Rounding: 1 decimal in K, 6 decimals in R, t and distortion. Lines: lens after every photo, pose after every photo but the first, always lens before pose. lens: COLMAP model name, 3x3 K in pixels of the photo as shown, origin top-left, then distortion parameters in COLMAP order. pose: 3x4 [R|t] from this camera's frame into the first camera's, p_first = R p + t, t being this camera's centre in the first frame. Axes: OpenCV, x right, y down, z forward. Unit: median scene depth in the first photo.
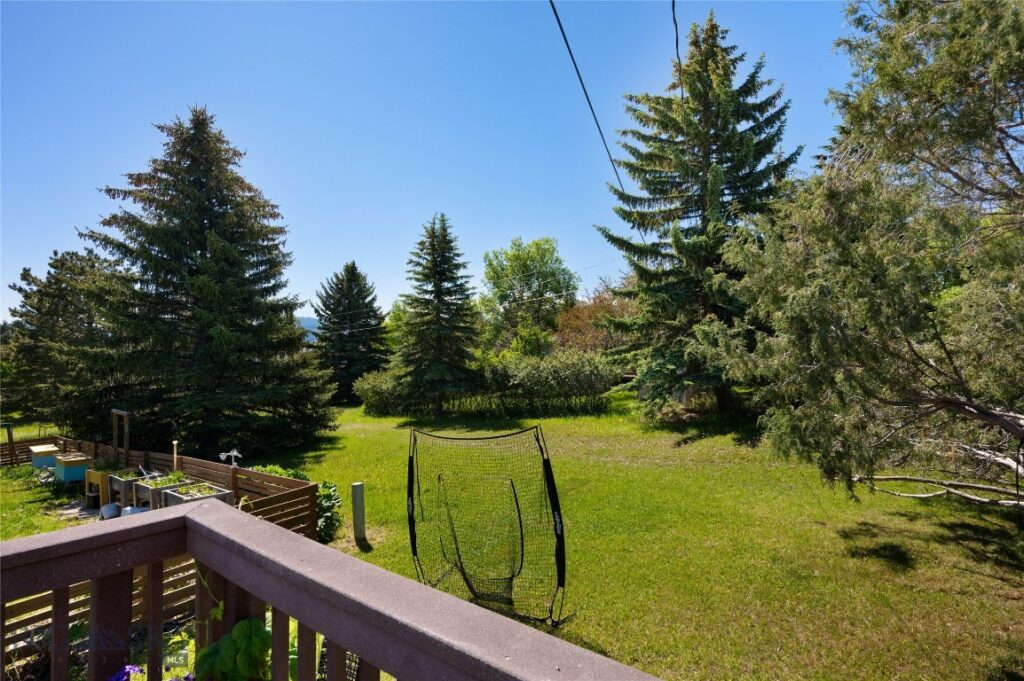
lens RADIAL K [[528.1, 0, 499.2], [0, 528.1, 348.7], [0, 0, 1]] dist [-0.005553, -0.000717]
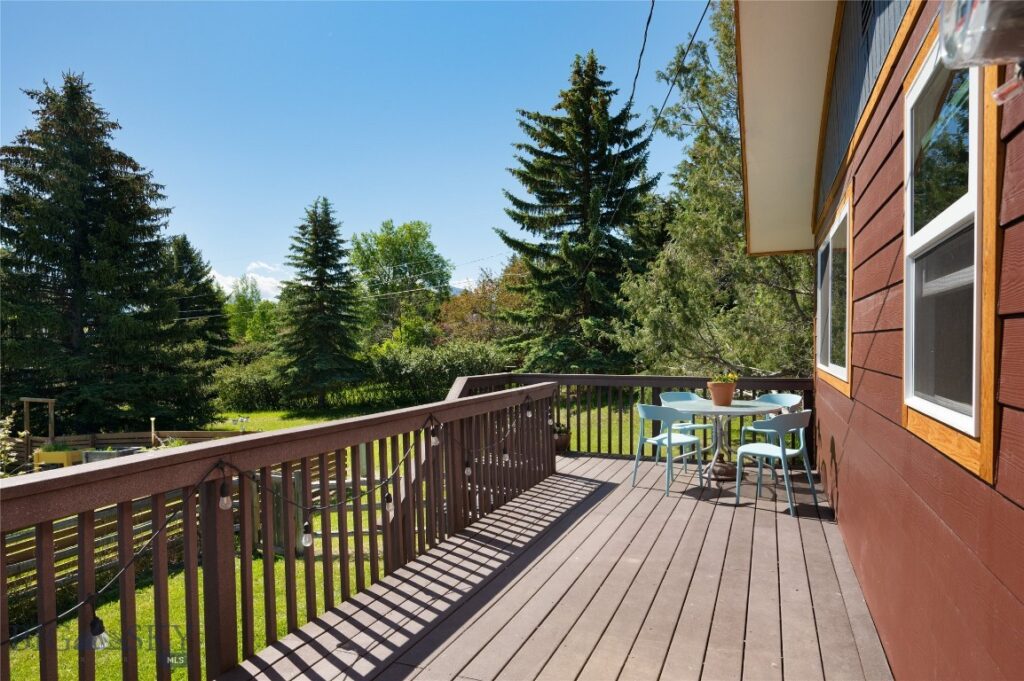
lens RADIAL K [[579.4, 0, 512.0], [0, 579.4, 340.5], [0, 0, 1]] dist [0.003079, 0.000212]
pose [[0.964423, 0.003036, 0.264345, -0.093394], [-0.003257, 0.999995, 0.000395, 0.003729], [-0.264342, -0.001242, 0.964428, -0.171205]]
